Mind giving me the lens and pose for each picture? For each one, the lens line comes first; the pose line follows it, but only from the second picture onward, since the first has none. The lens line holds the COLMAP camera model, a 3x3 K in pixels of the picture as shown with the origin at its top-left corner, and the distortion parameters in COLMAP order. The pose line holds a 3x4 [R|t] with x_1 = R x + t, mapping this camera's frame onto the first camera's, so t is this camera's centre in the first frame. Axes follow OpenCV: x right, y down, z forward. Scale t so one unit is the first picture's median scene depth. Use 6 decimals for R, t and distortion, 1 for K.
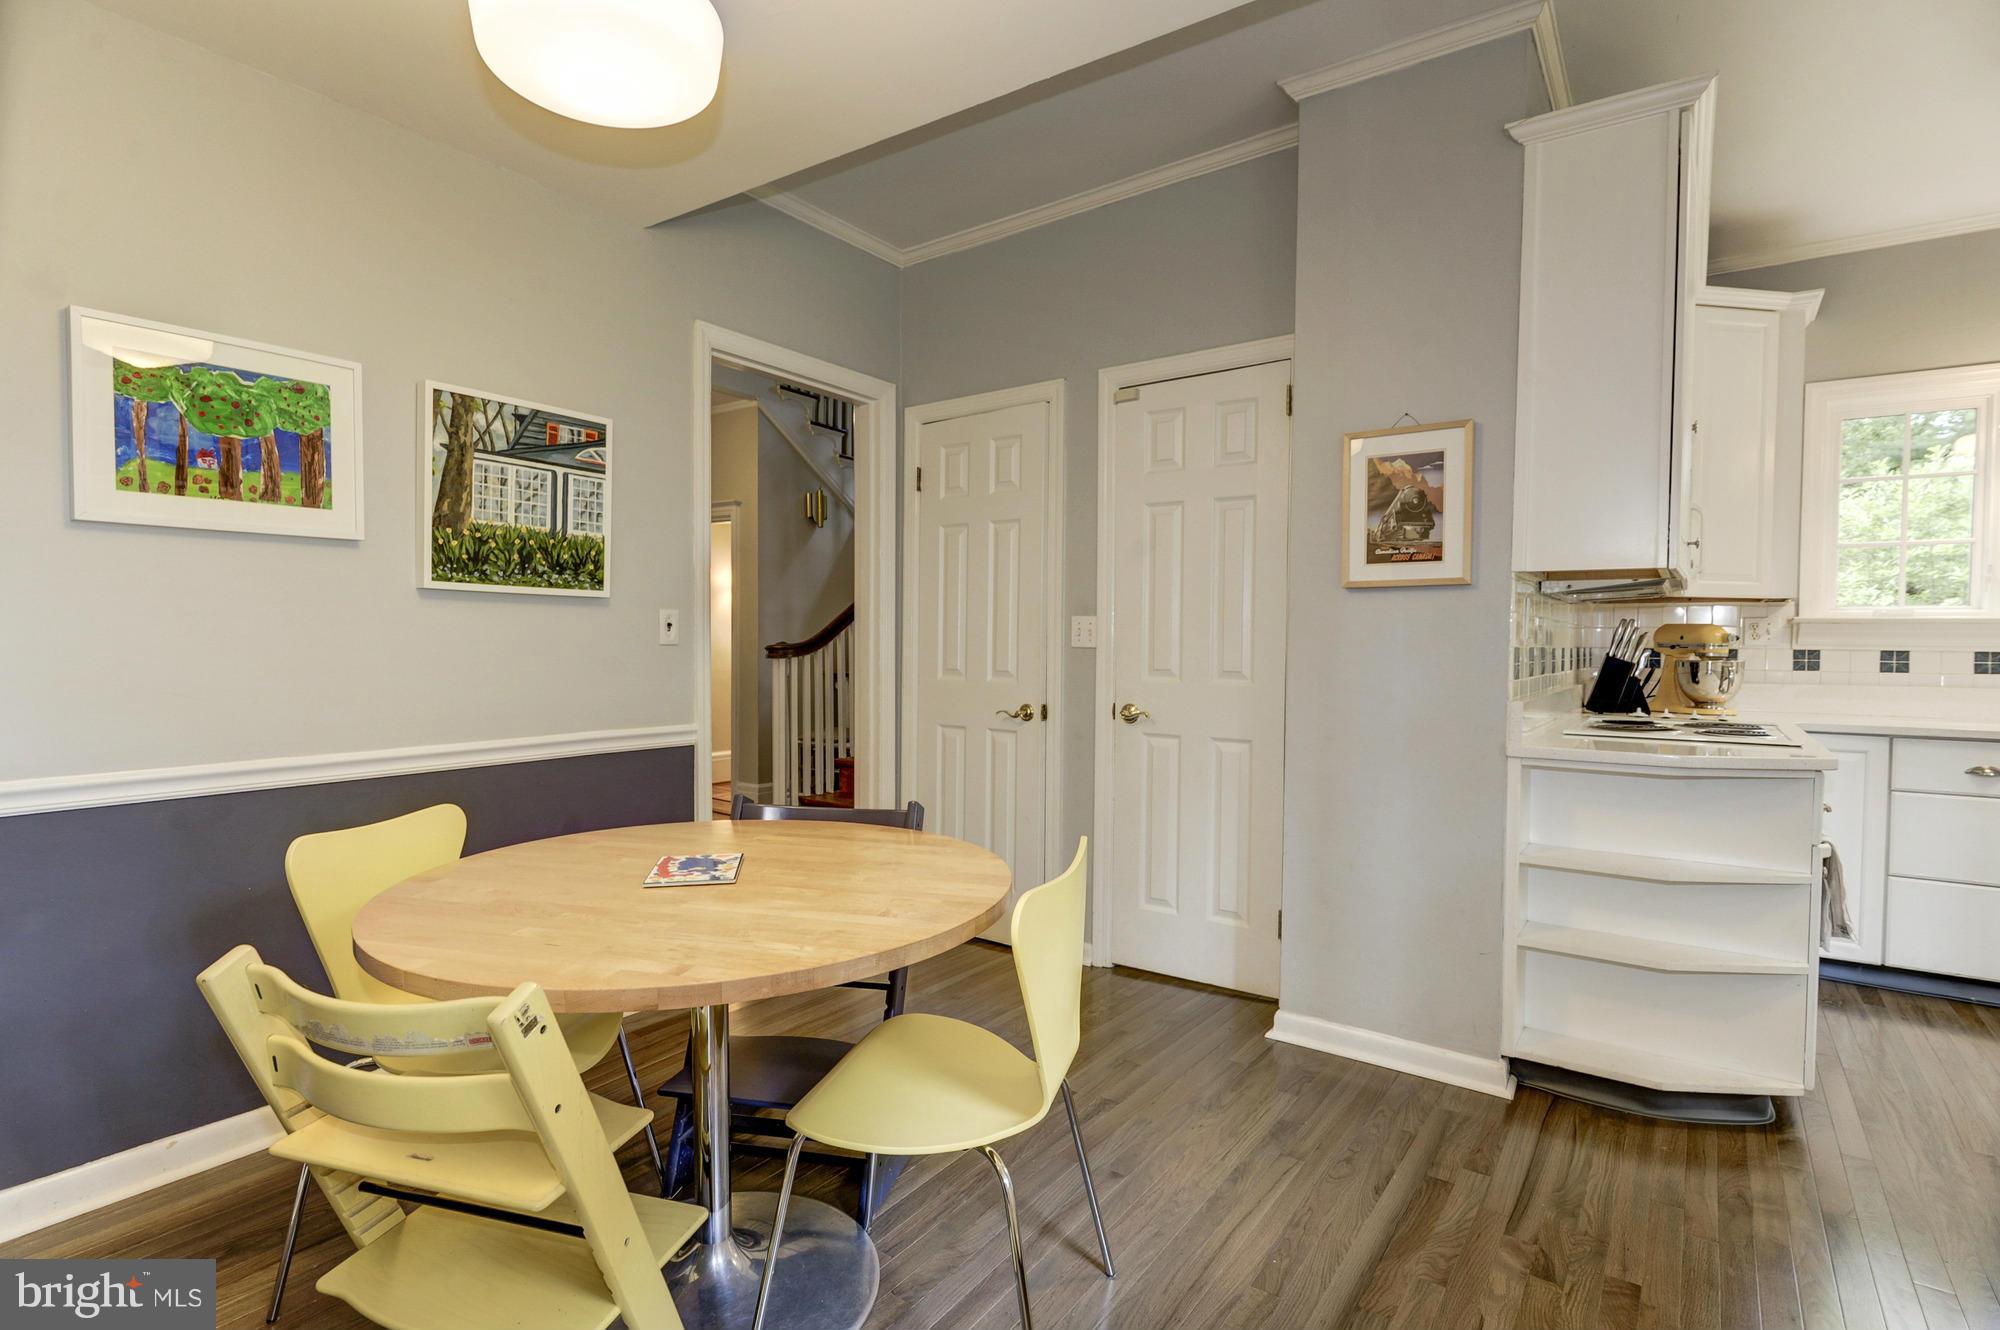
lens RADIAL K [[969.4, 0, 999.8], [0, 969.4, 665.2], [0, 0, 1]] dist [0.000689, -0.000179]
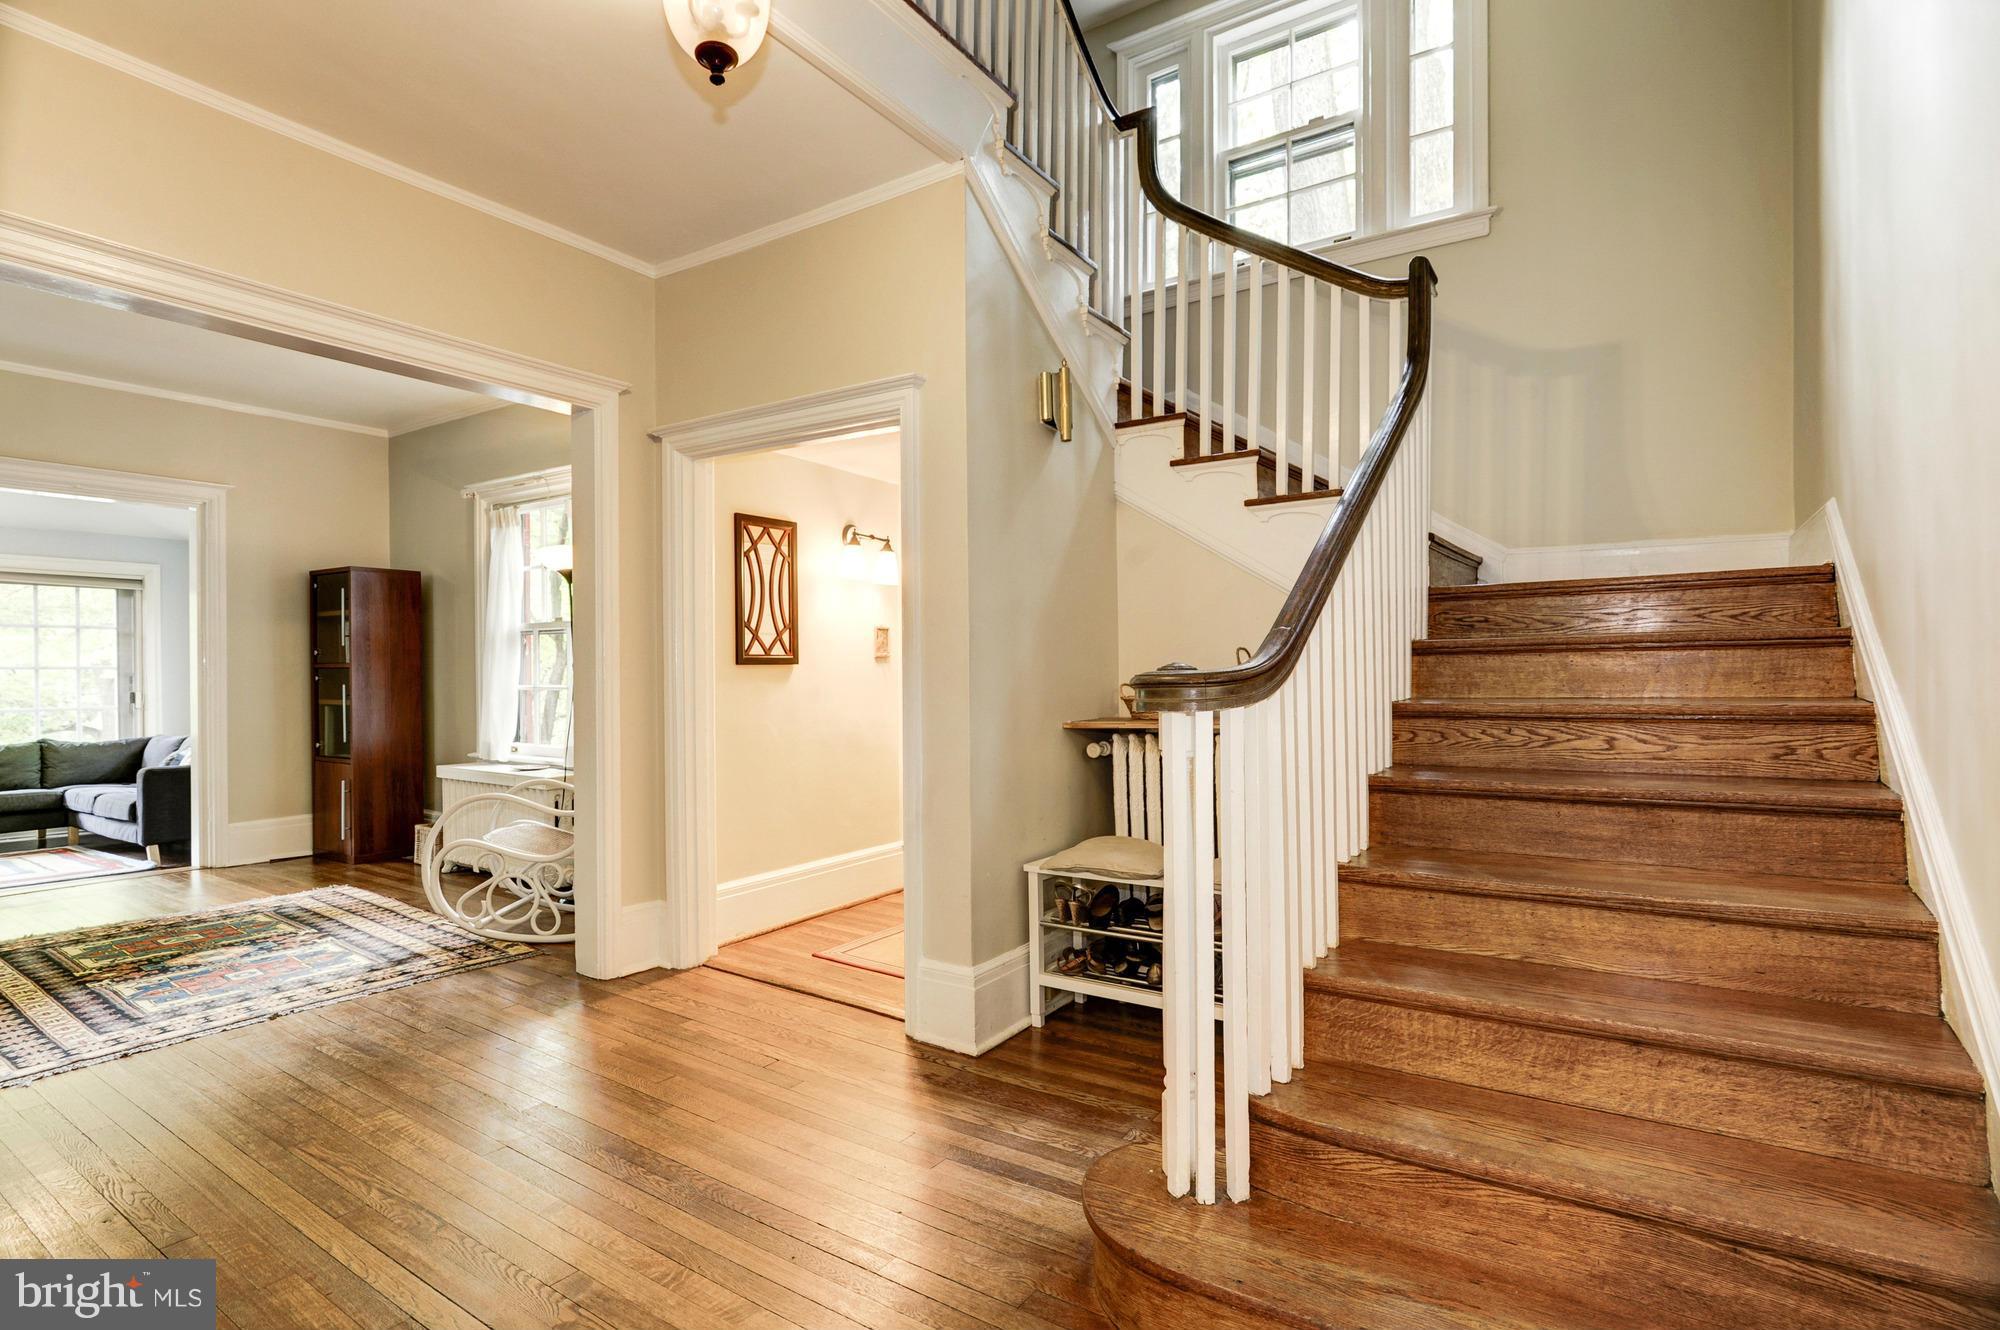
lens RADIAL K [[969.4, 0, 1000.3], [0, 969.4, 667.4], [0, 0, 1]] dist [0.000689, -0.000179]
pose [[0.999568, -0.012600, 0.026542, -0.242779], [0.013083, 0.999751, -0.018084, -0.015106], [-0.026307, 0.018424, 0.999484, 0.514274]]
